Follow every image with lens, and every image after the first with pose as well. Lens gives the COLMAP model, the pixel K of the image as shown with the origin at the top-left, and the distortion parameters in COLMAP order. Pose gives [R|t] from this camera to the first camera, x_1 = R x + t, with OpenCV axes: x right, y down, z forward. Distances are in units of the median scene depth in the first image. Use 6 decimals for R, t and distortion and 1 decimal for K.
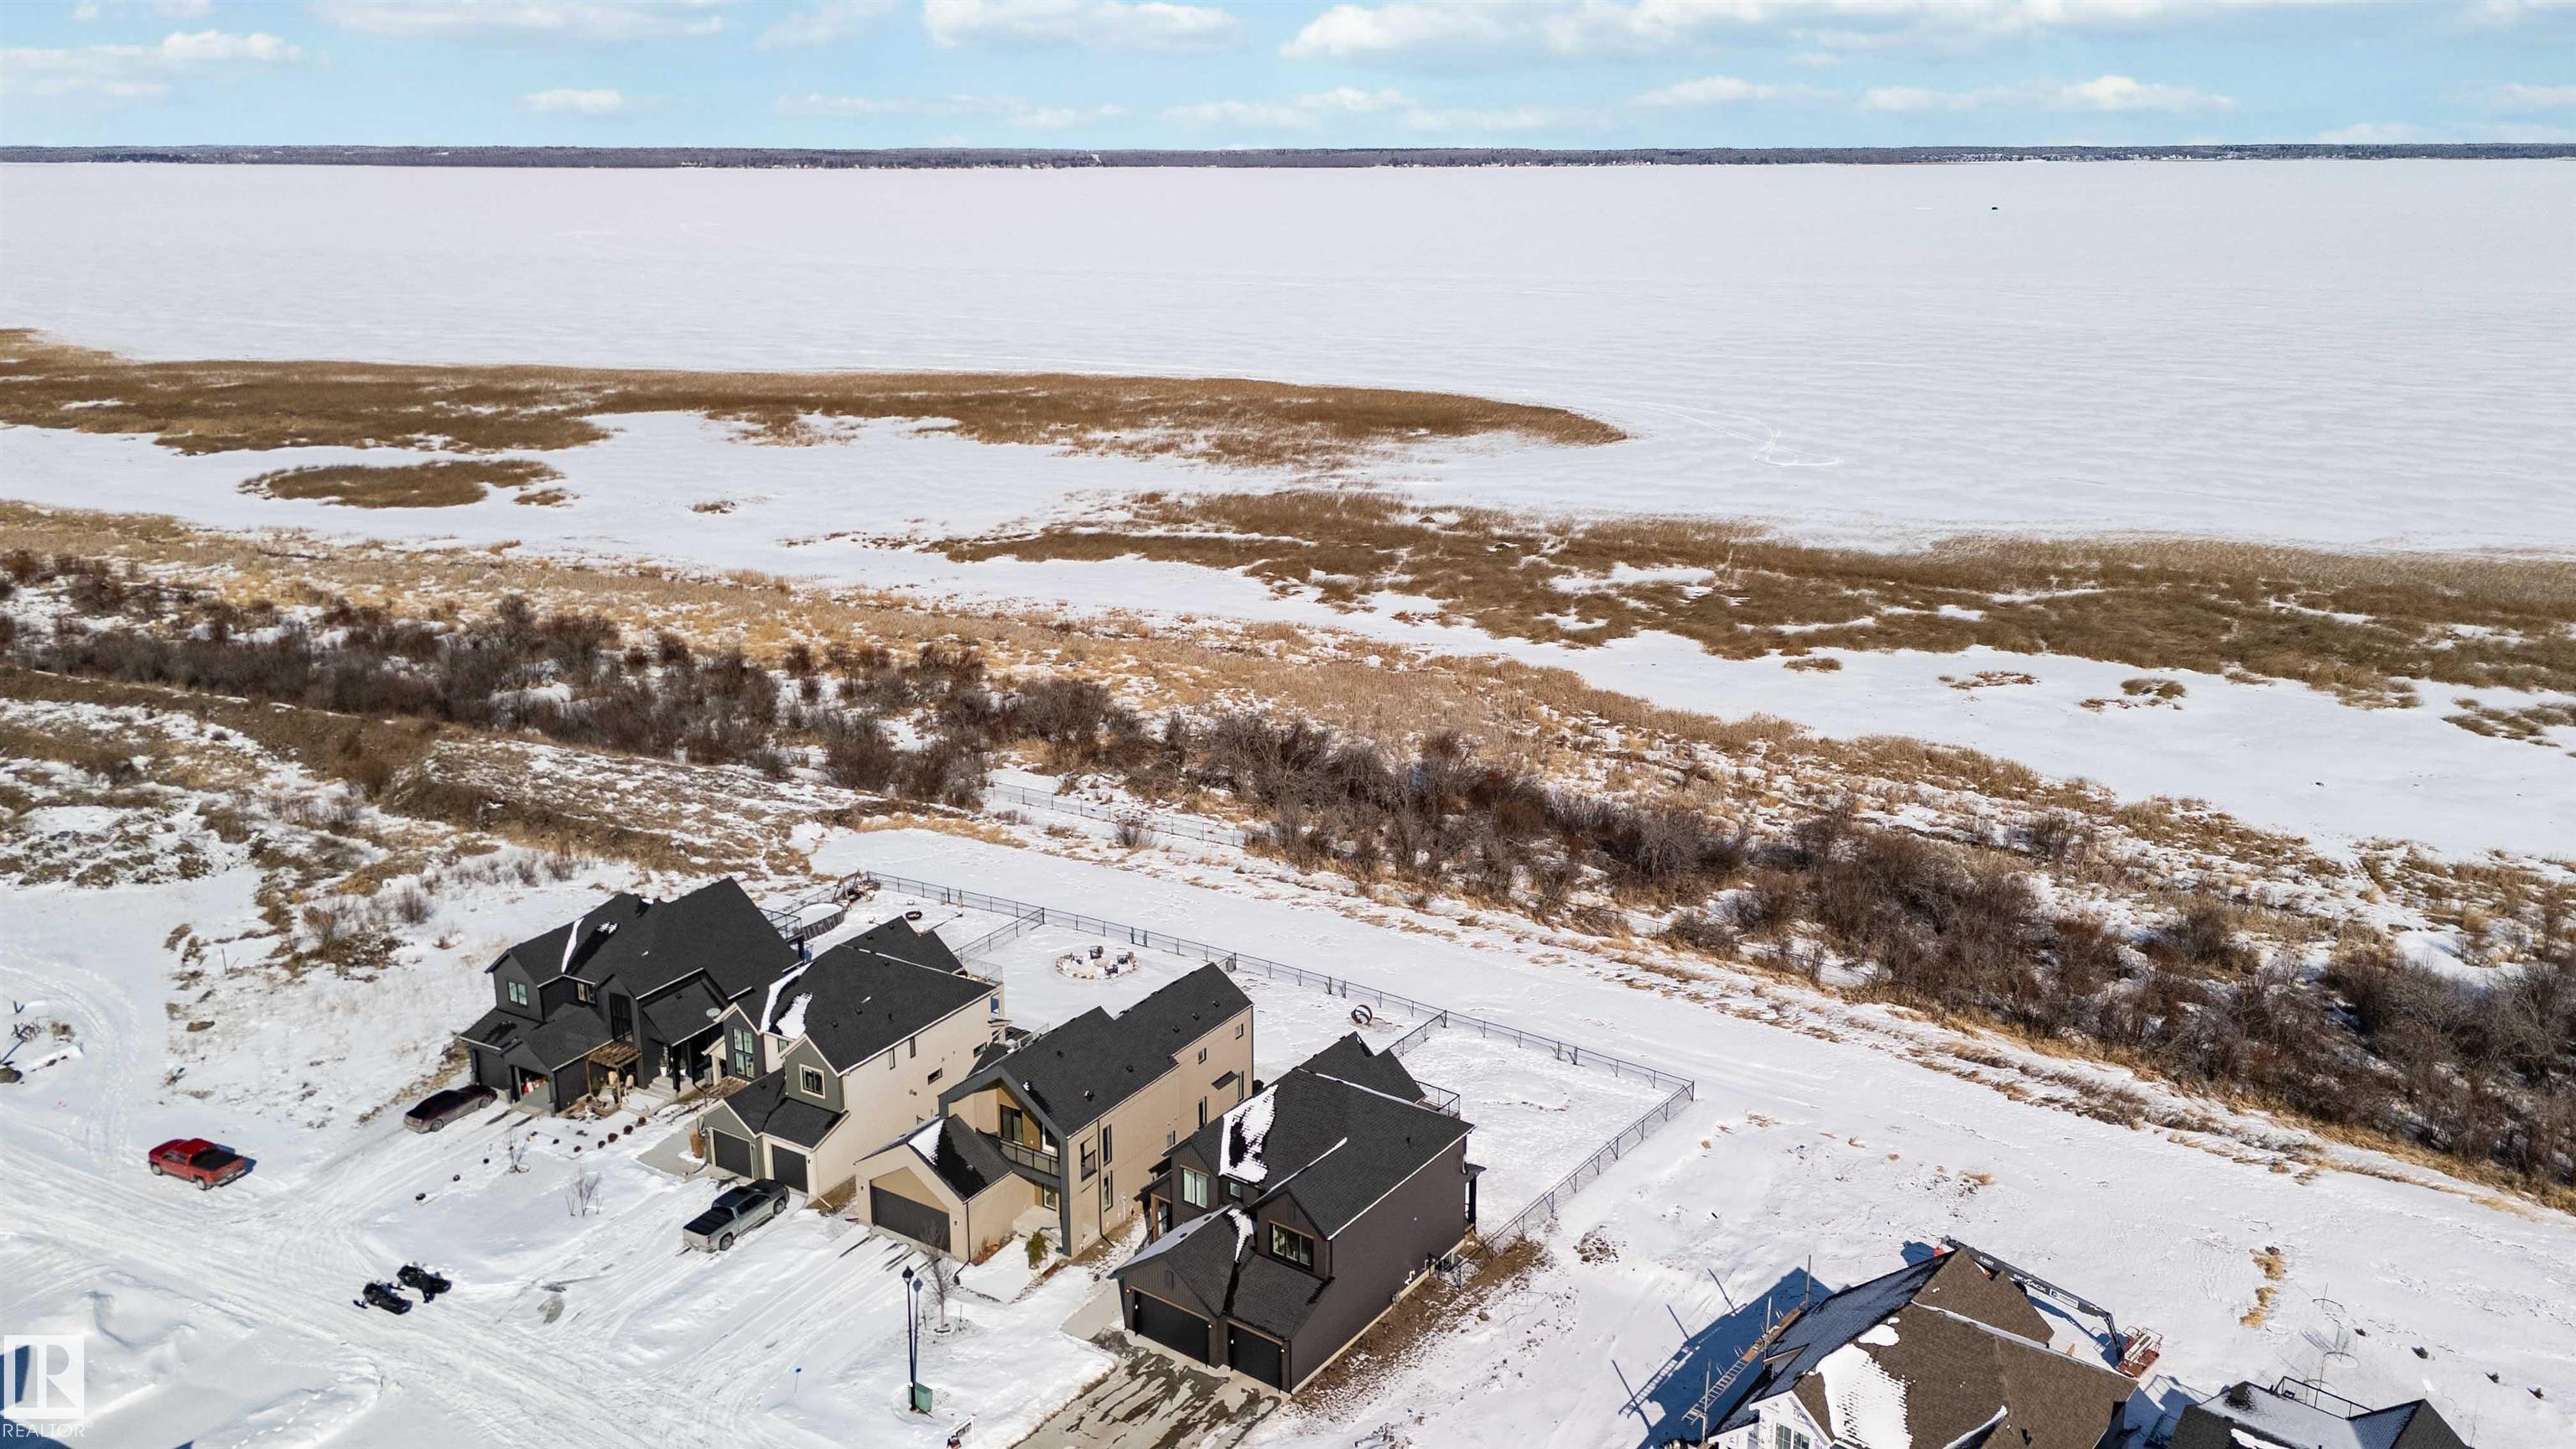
lens RADIAL K [[1978.6, 0, 1298.0], [0, 1978.6, 656.3], [0, 0, 1]] dist [0.064667, -0.001270]
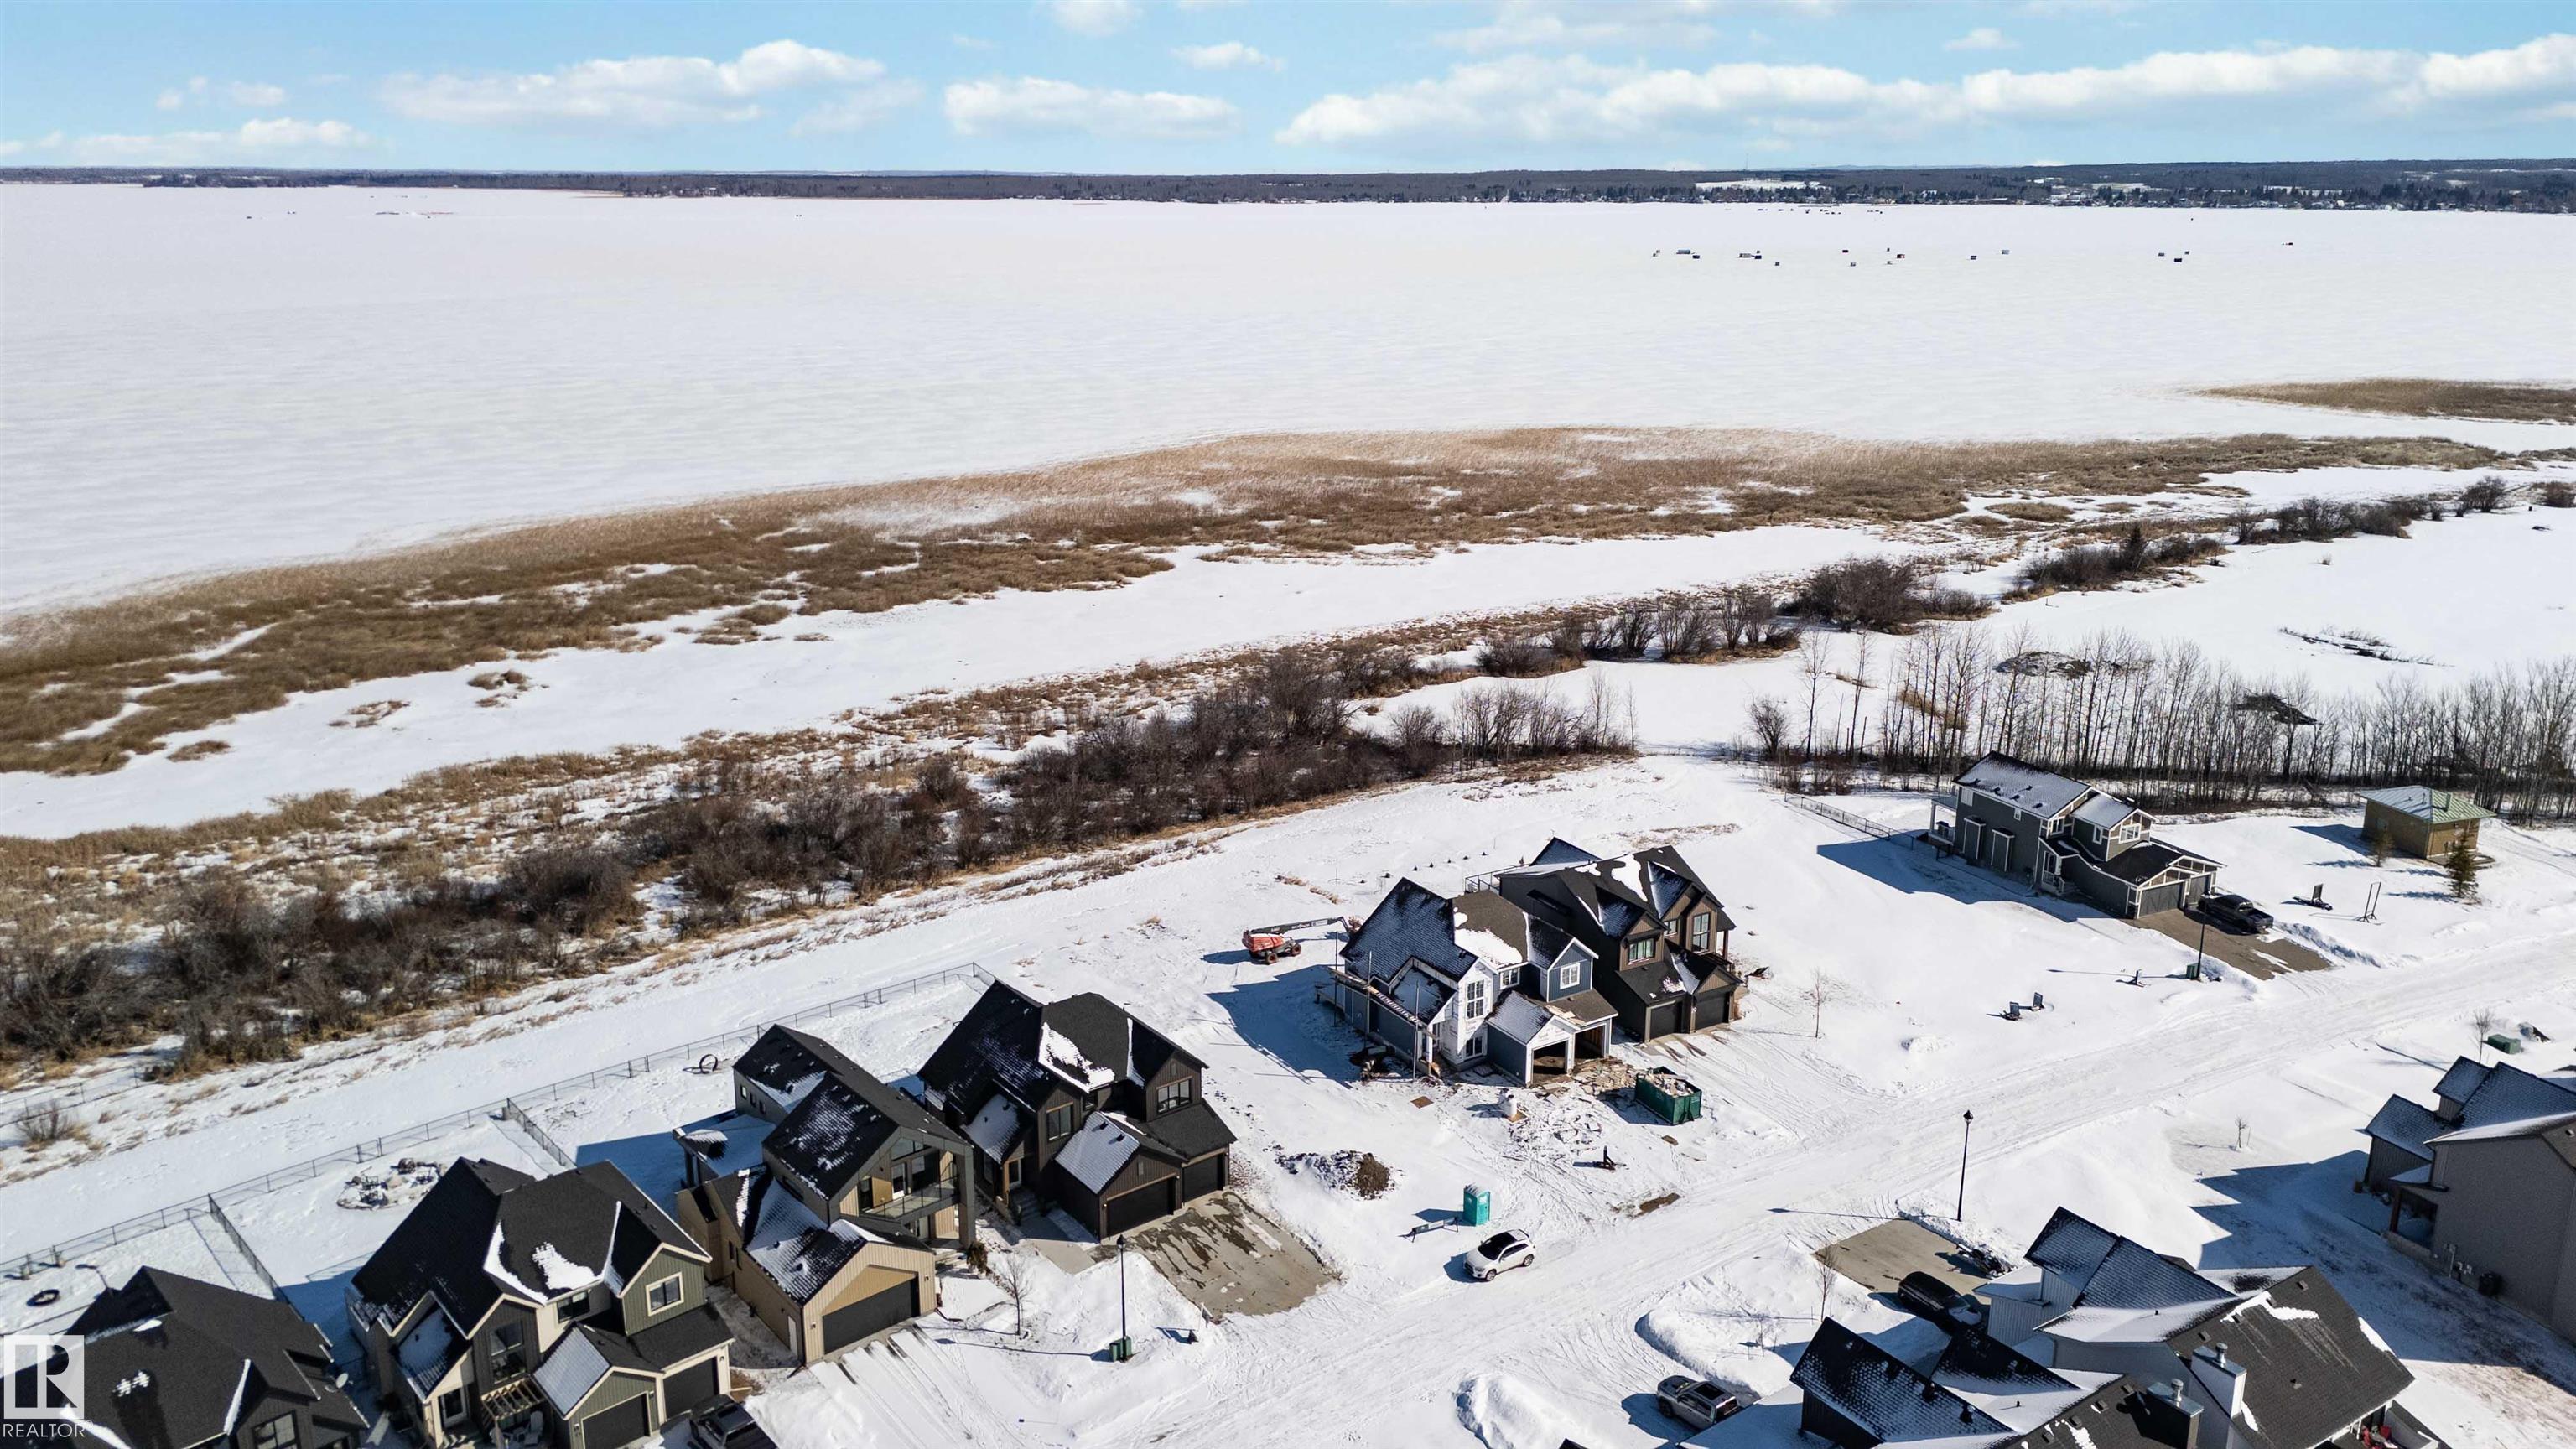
lens RADIAL K [[1894.4, 0, 1316.6], [0, 1894.4, 666.2], [0, 0, 1]] dist [0.072262, -0.044062]
pose [[0.279254, -0.239957, 0.929752, -0.974685], [0.237193, 0.955504, 0.175362, -0.153796], [-0.930460, 0.171560, 0.323744, 0.422907]]
